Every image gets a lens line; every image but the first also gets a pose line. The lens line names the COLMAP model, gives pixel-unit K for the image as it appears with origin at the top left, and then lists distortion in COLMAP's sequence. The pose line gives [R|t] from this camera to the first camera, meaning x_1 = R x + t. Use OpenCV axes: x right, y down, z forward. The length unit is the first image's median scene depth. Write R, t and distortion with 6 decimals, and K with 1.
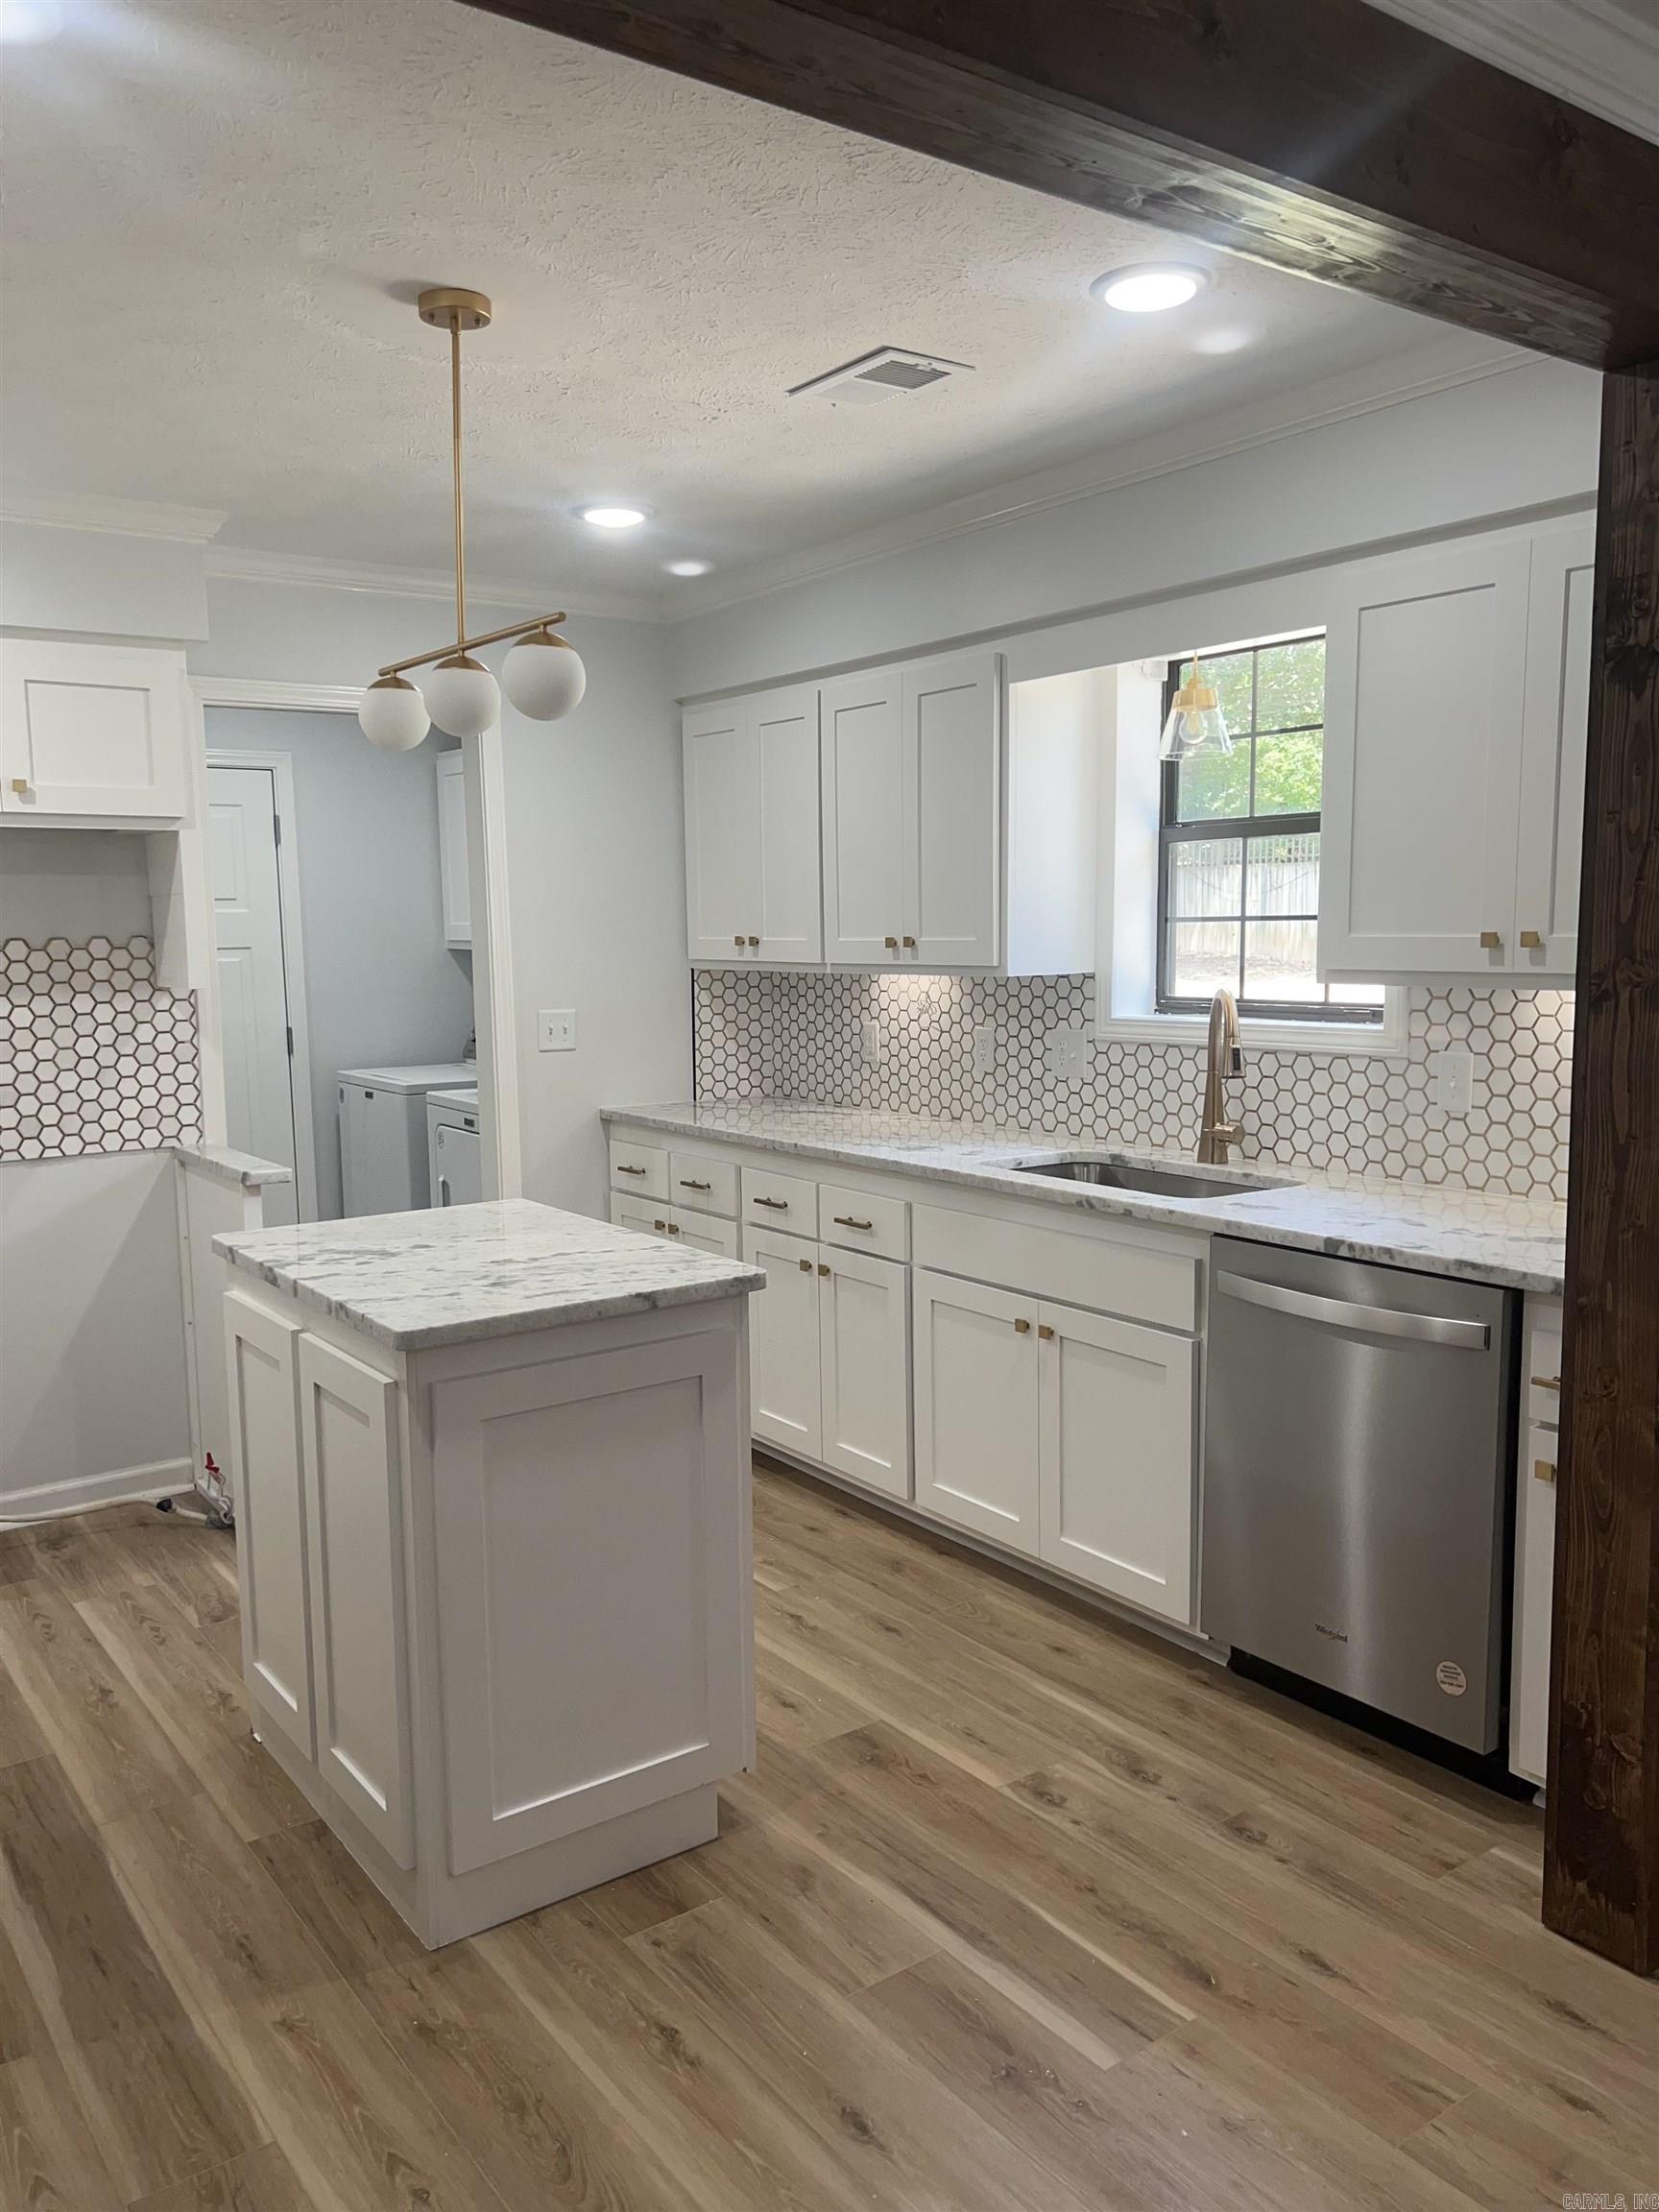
lens RADIAL K [[1634.0, 0, 829.5], [0, 1634.0, 1106.0], [0, 0, 1]] dist [0.001535, 0.001710]
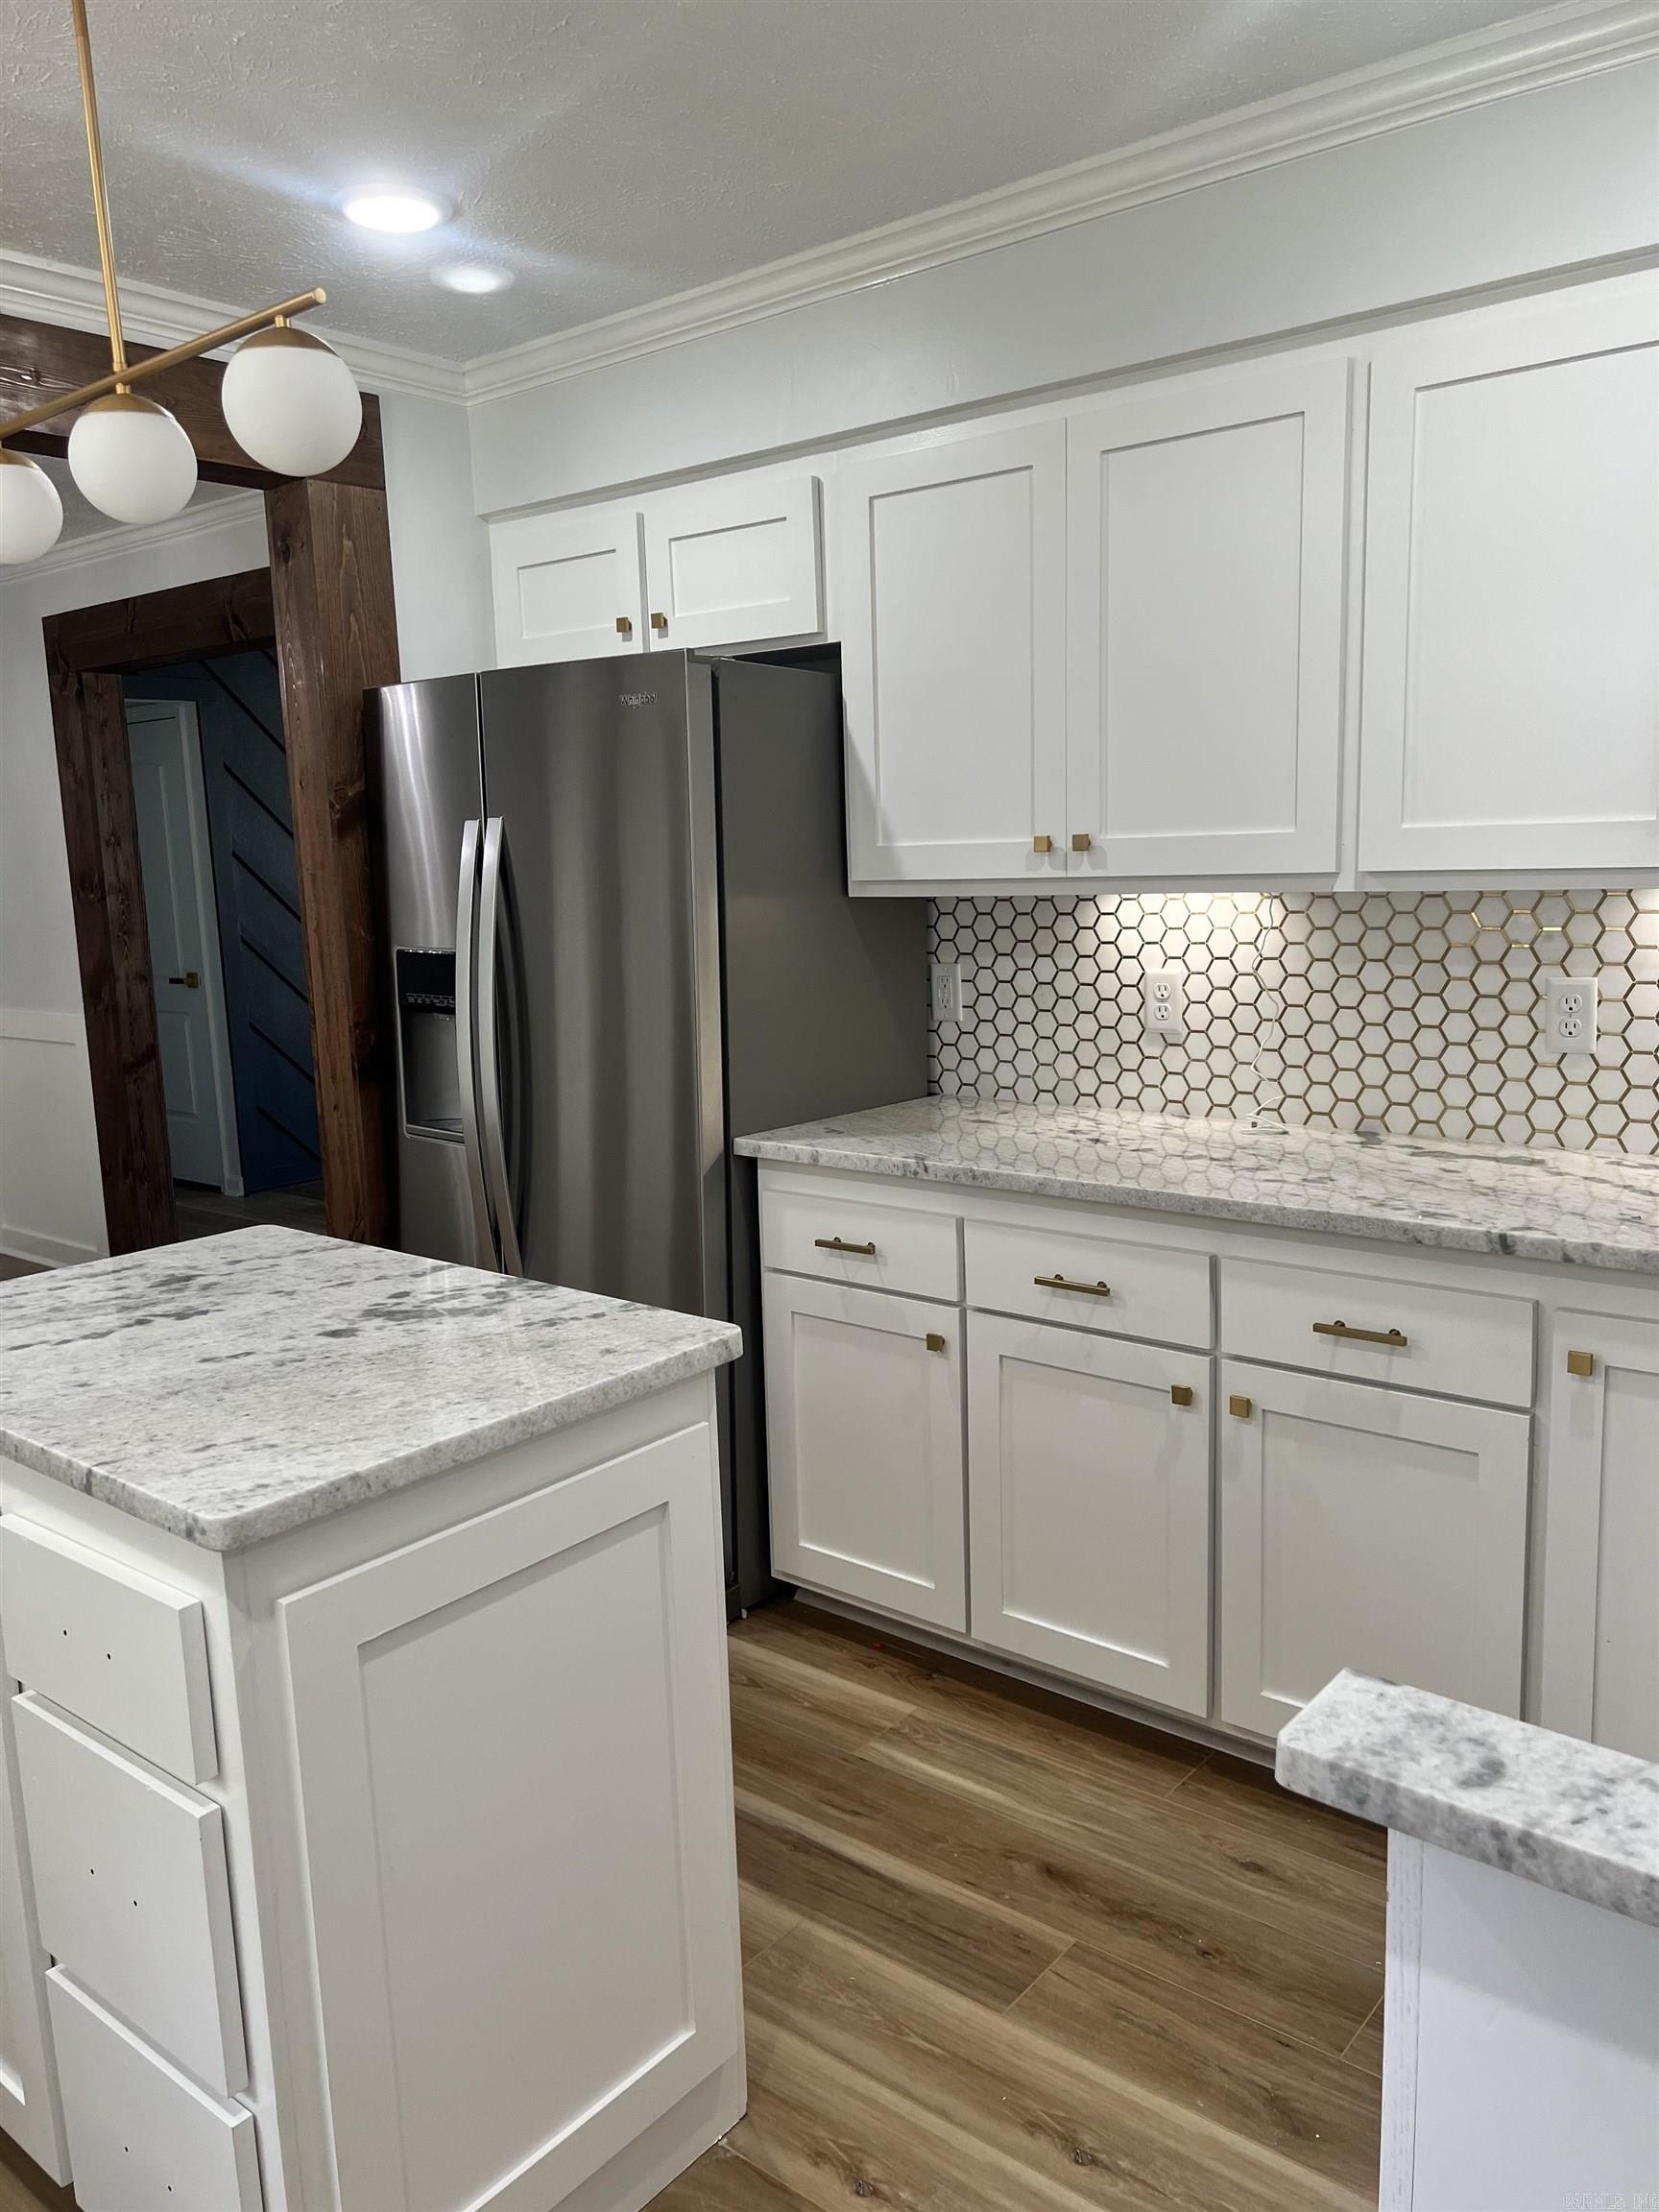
lens RADIAL K [[1710.1, 0, 783.3], [0, 1710.1, 1125.2], [0, 0, 1]] dist [0.125770, 0.001795]
pose [[0.966680, -0.054833, 0.250046, -0.230066], [0.042050, 0.997535, 0.056184, -0.031540], [-0.252510, -0.043797, 0.966602, 0.325871]]
